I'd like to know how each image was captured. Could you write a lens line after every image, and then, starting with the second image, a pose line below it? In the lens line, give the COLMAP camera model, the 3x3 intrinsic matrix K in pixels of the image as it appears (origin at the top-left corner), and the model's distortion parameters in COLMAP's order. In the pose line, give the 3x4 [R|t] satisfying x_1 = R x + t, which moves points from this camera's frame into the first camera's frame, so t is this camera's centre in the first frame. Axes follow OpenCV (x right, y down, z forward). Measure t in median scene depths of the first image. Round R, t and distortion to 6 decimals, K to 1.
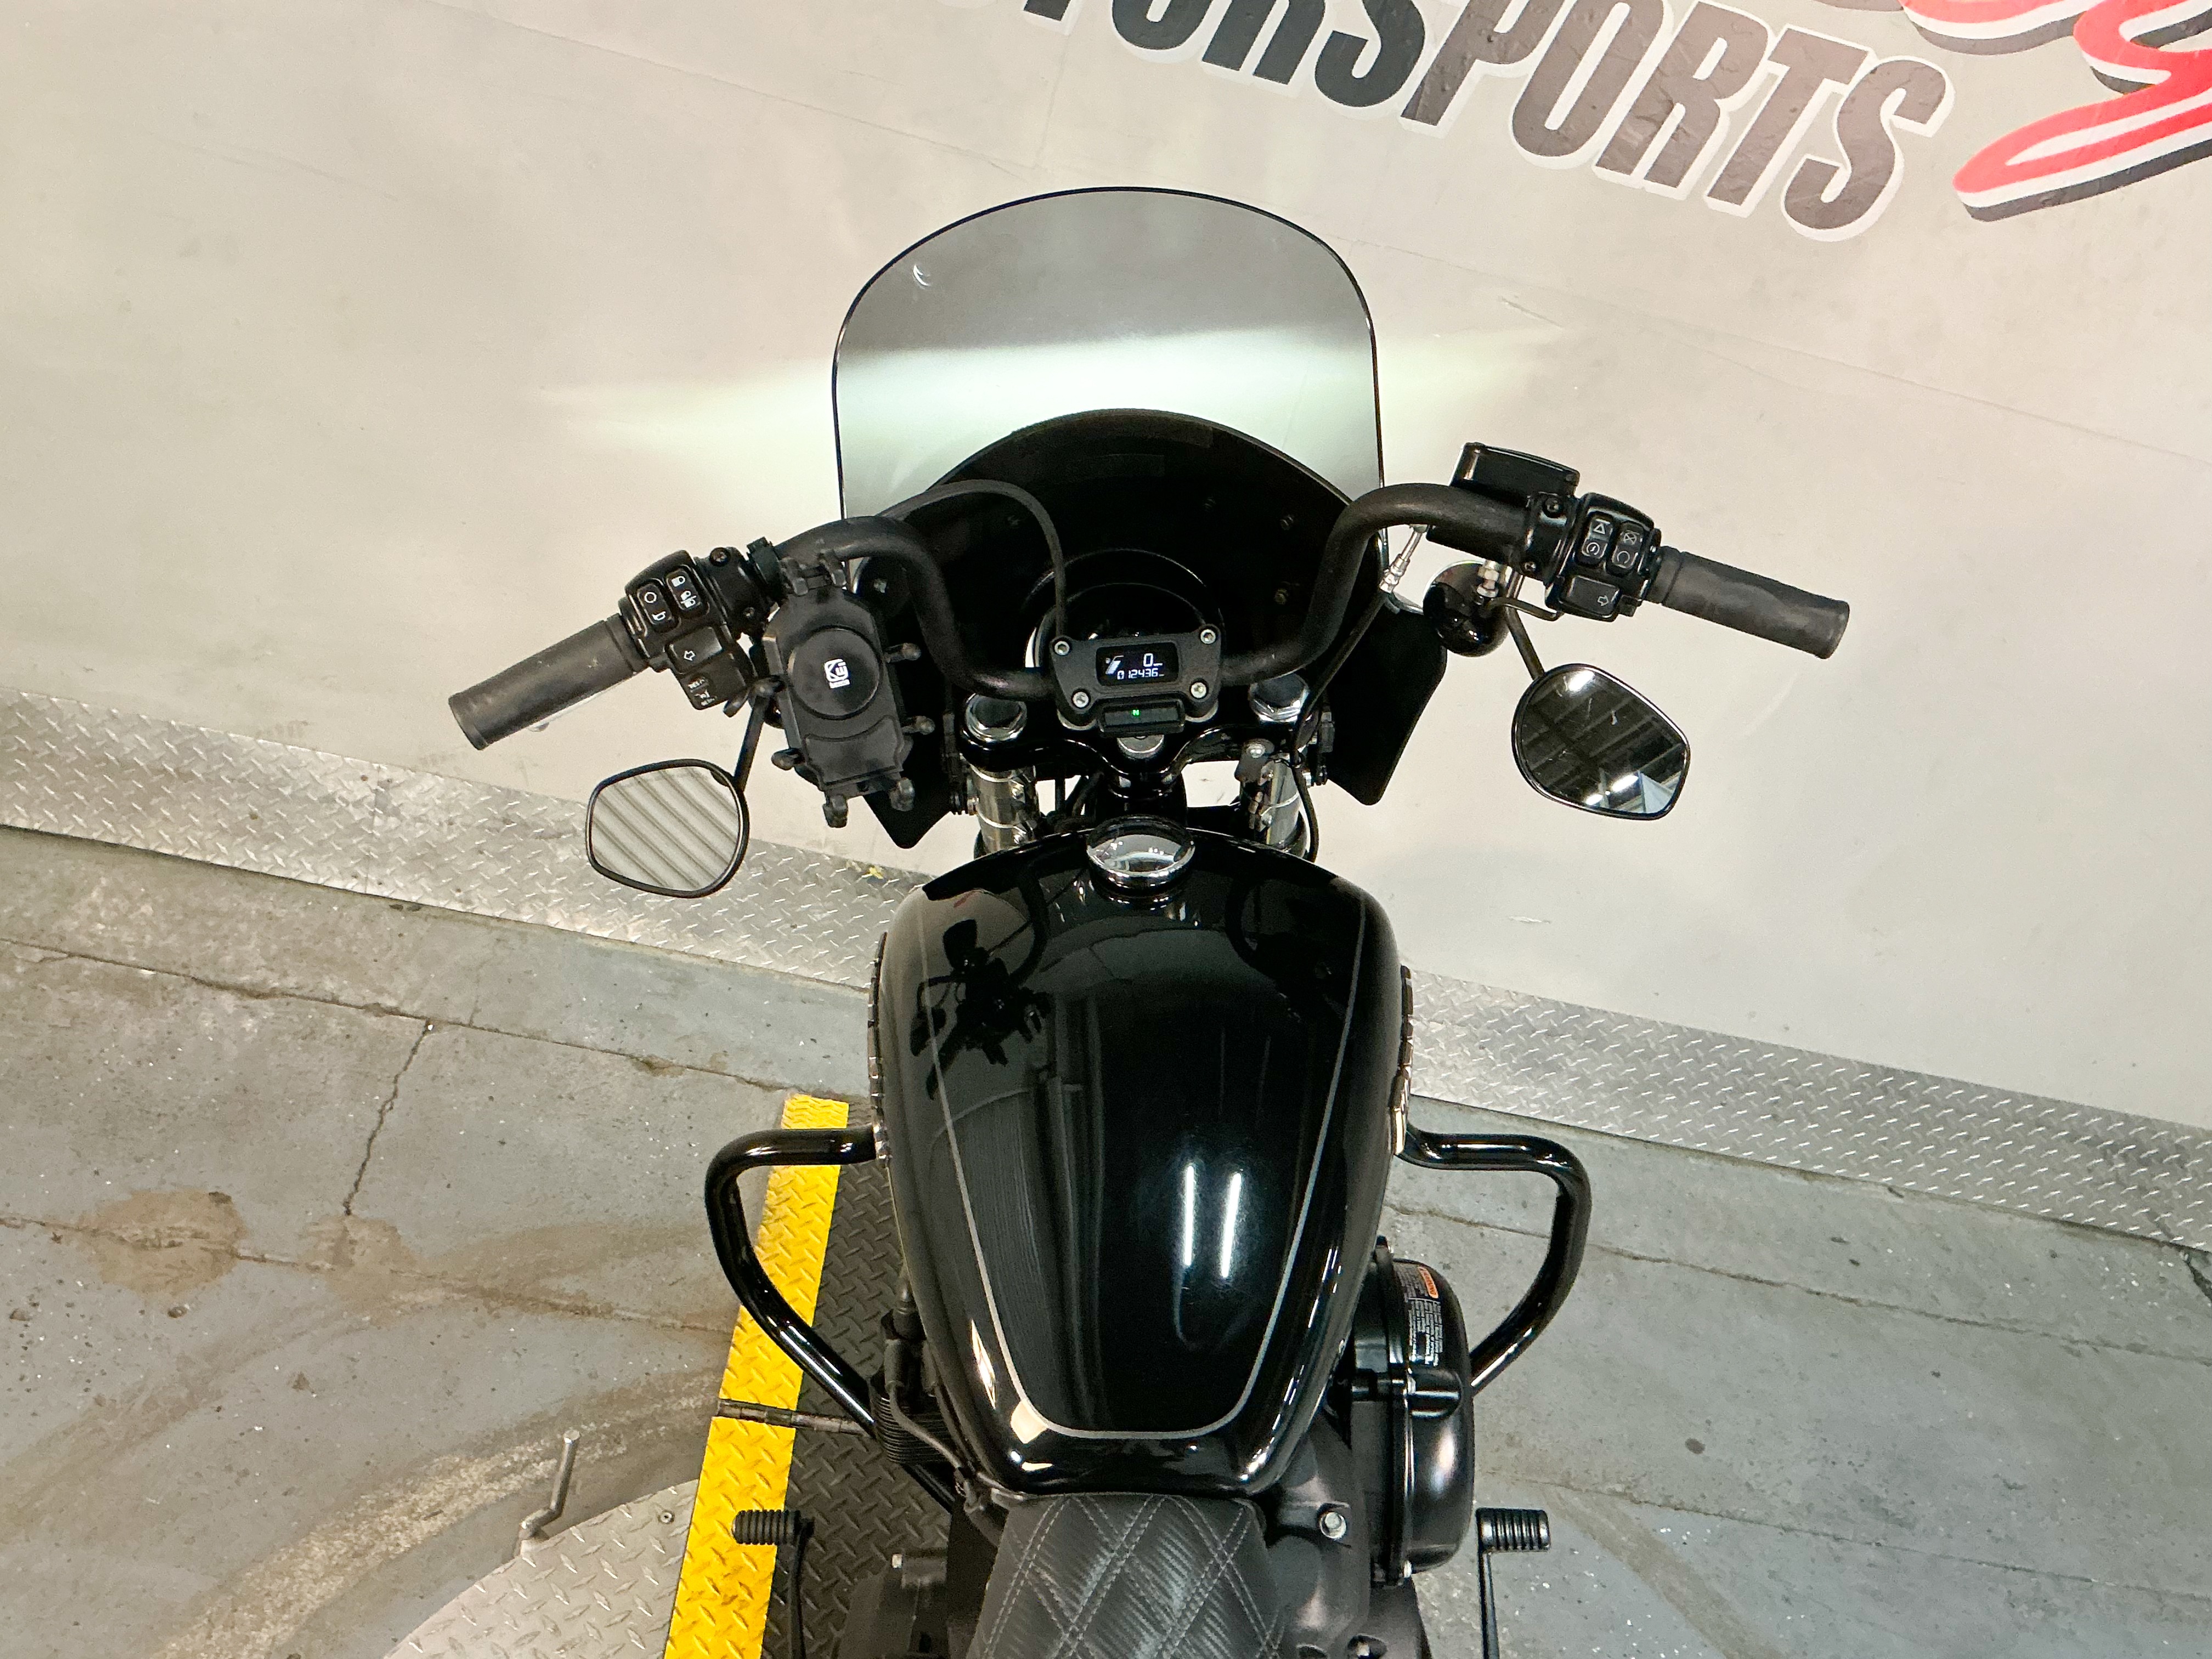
lens RADIAL K [[2033.3, 0, 1106.0], [0, 2033.3, 829.5], [0, 0, 1]] dist [0.084047, -0.004971]
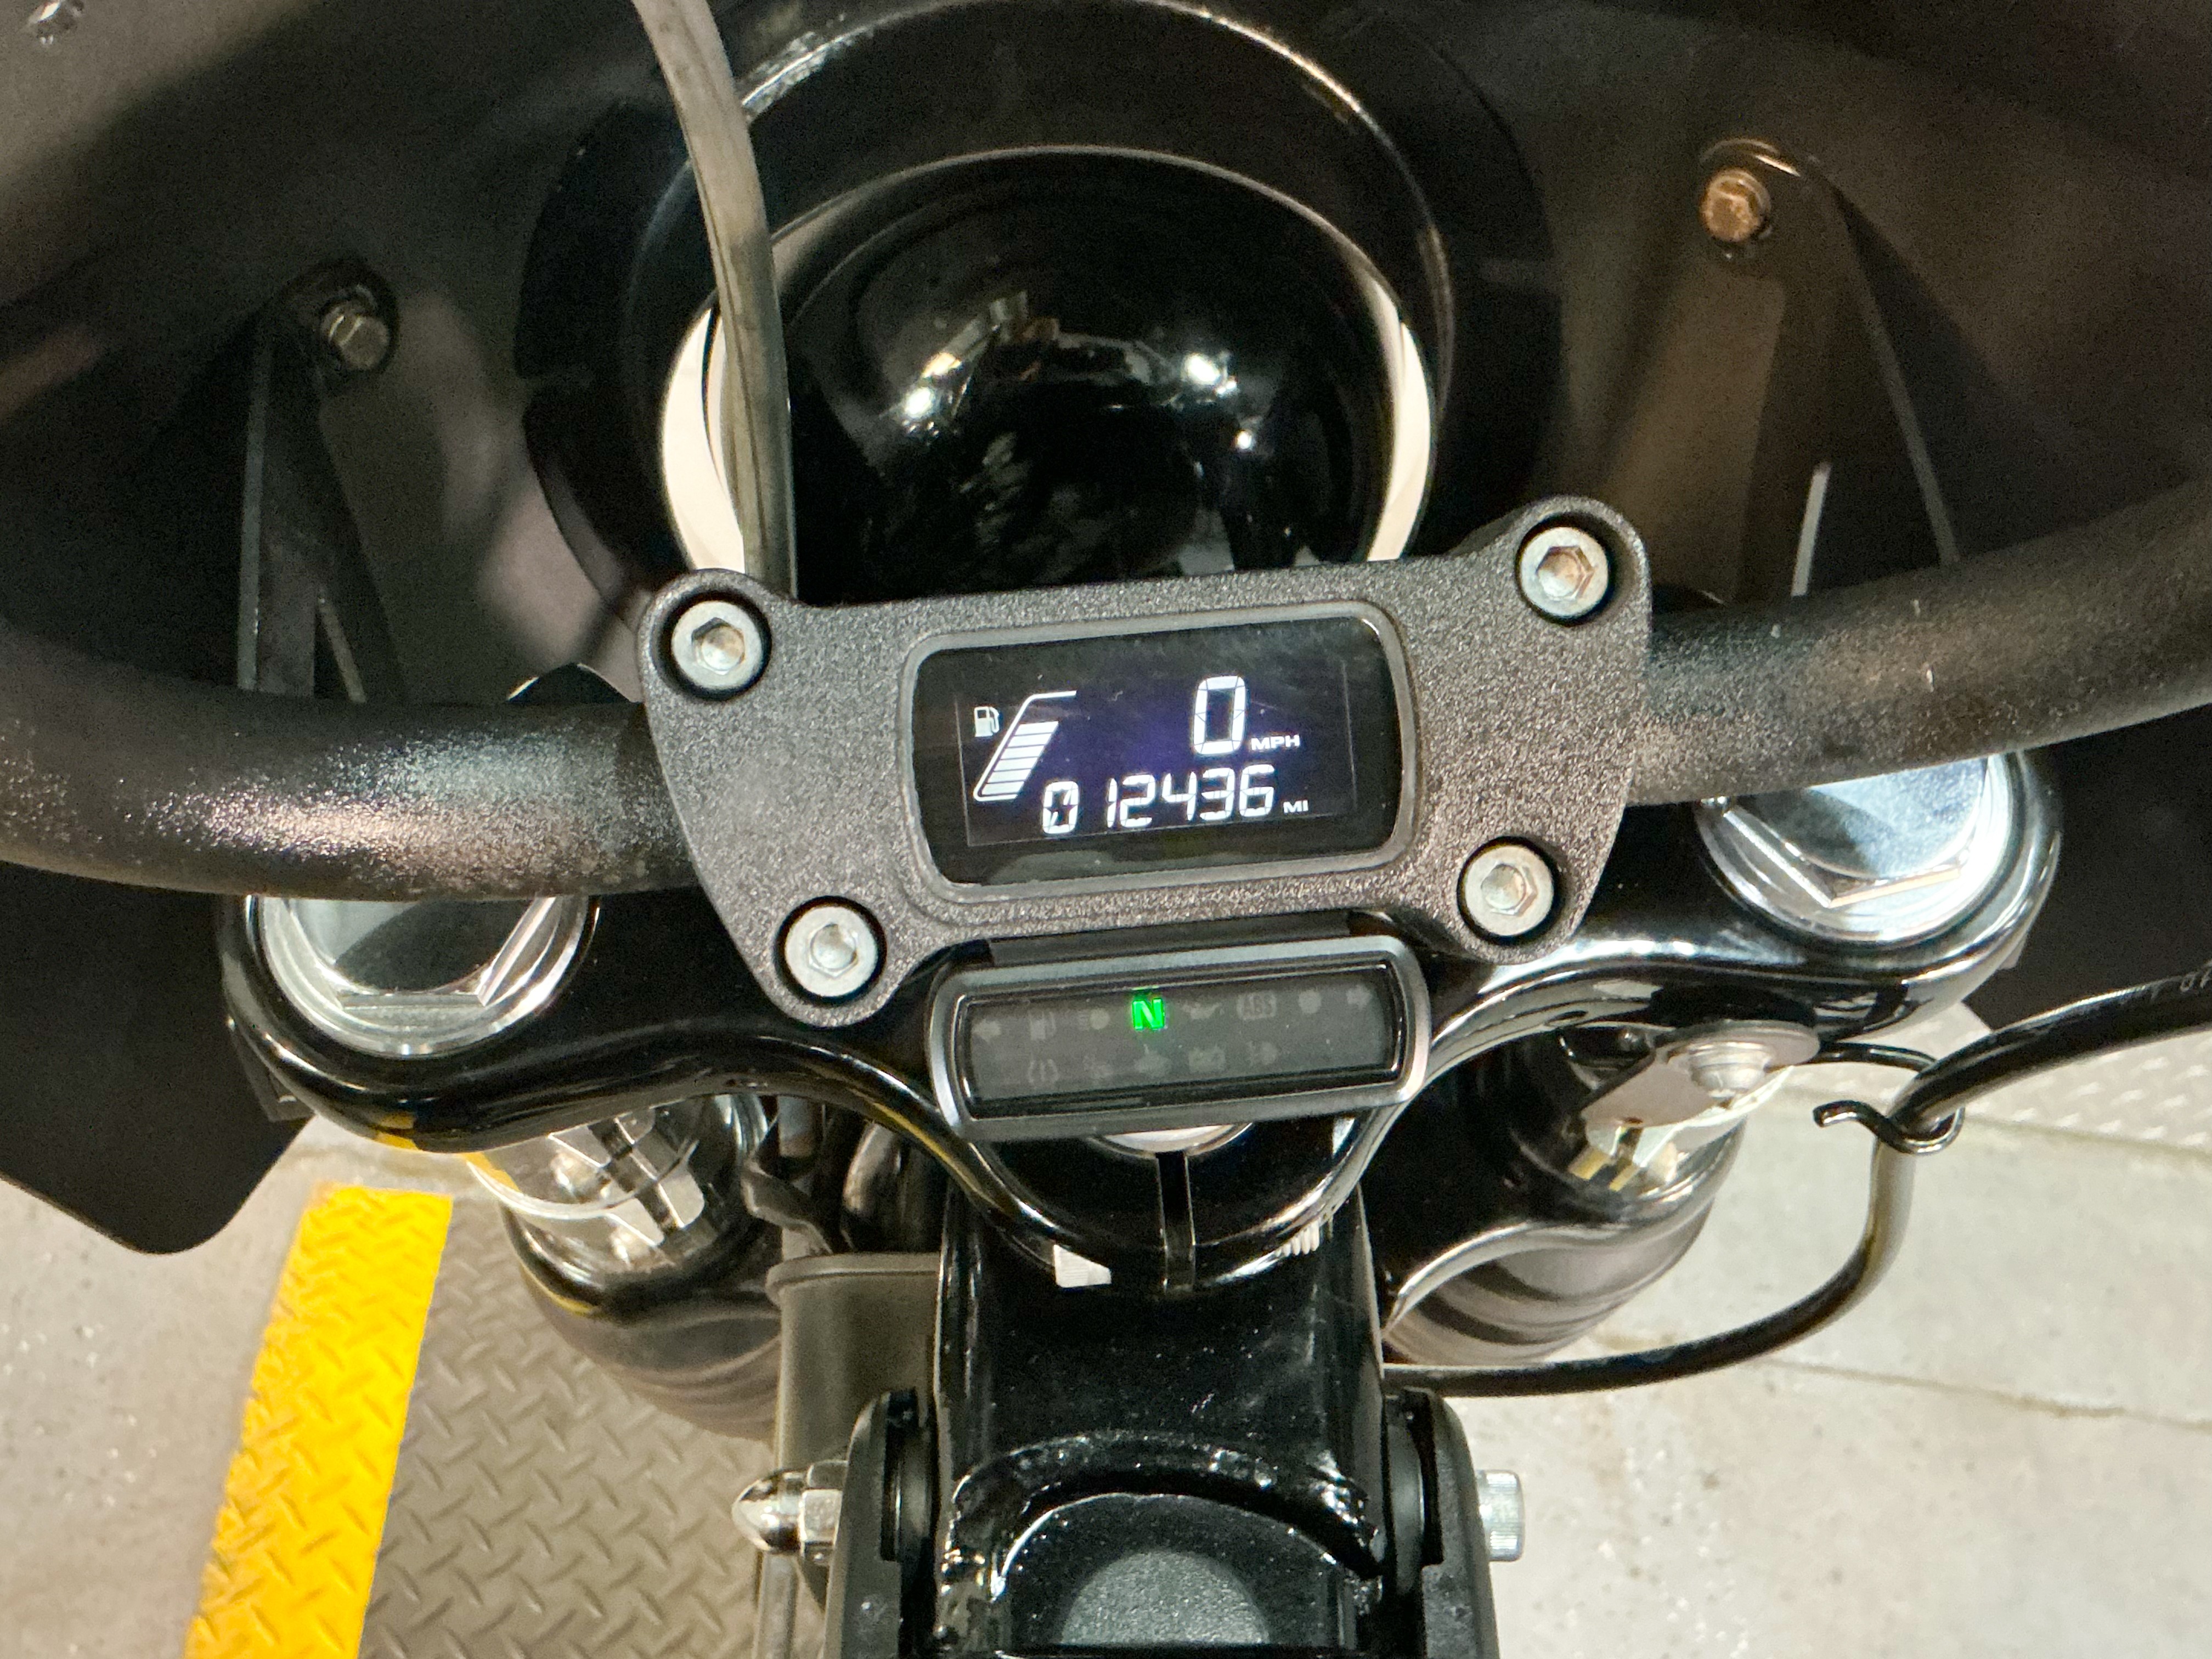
lens RADIAL K [[2487.3, 0, 1106.0], [0, 2487.3, 829.5], [0, 0, 1]] dist [0.175929, -0.410113]
pose [[0.999339, -0.008305, 0.035391, 0.002271], [0.000551, 0.976899, 0.213703, -0.074648], [-0.036348, -0.213542, 0.976257, 0.495795]]
